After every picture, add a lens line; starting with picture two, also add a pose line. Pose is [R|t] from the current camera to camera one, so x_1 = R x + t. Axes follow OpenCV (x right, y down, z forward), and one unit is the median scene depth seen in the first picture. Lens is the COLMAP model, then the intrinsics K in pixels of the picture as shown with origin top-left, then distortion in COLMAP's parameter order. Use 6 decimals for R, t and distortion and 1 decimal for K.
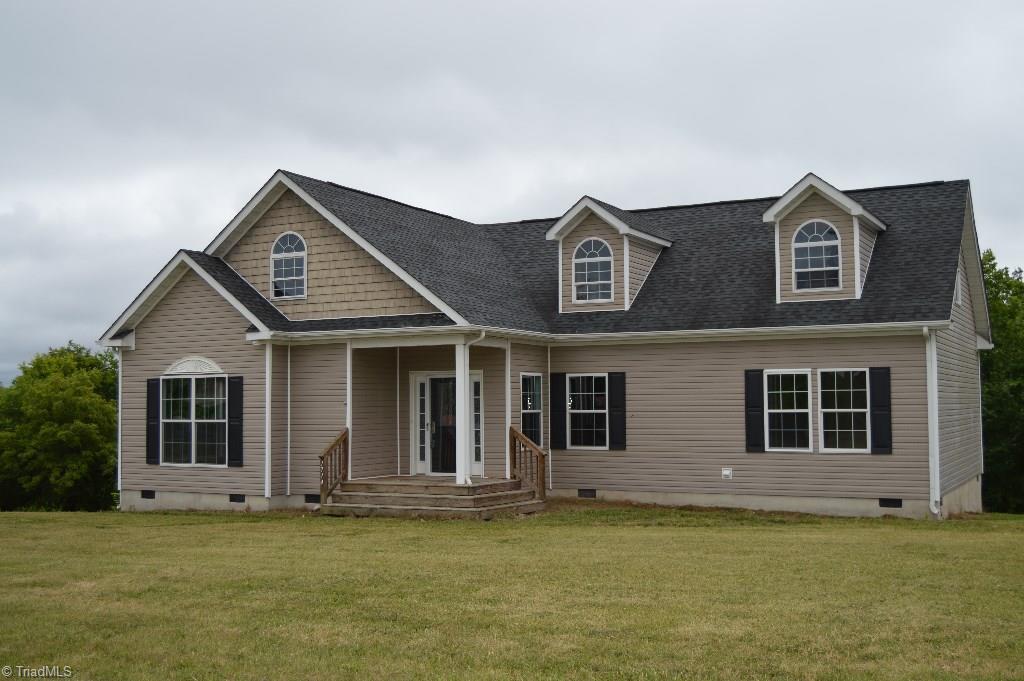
lens RADIAL K [[1133.5, 0, 512.0], [0, 1133.5, 336.7], [0, 0, 1]] dist [-0.017532, 0.000000]
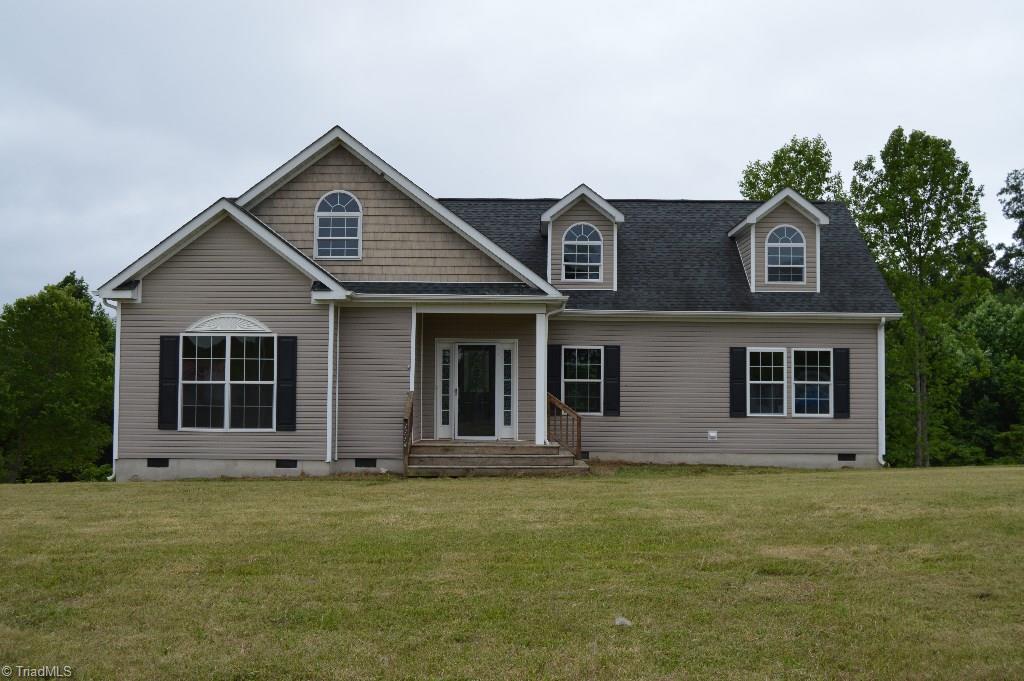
lens RADIAL K [[1080.9, 0, 512.2], [0, 1080.9, 345.0], [0, 0, 1]] dist [-0.016166, 0.000000]
pose [[0.886850, 0.034885, 0.460739, -0.496164], [-0.042082, 0.999100, 0.005354, 0.029624], [-0.460138, -0.024137, 0.887519, 0.105238]]
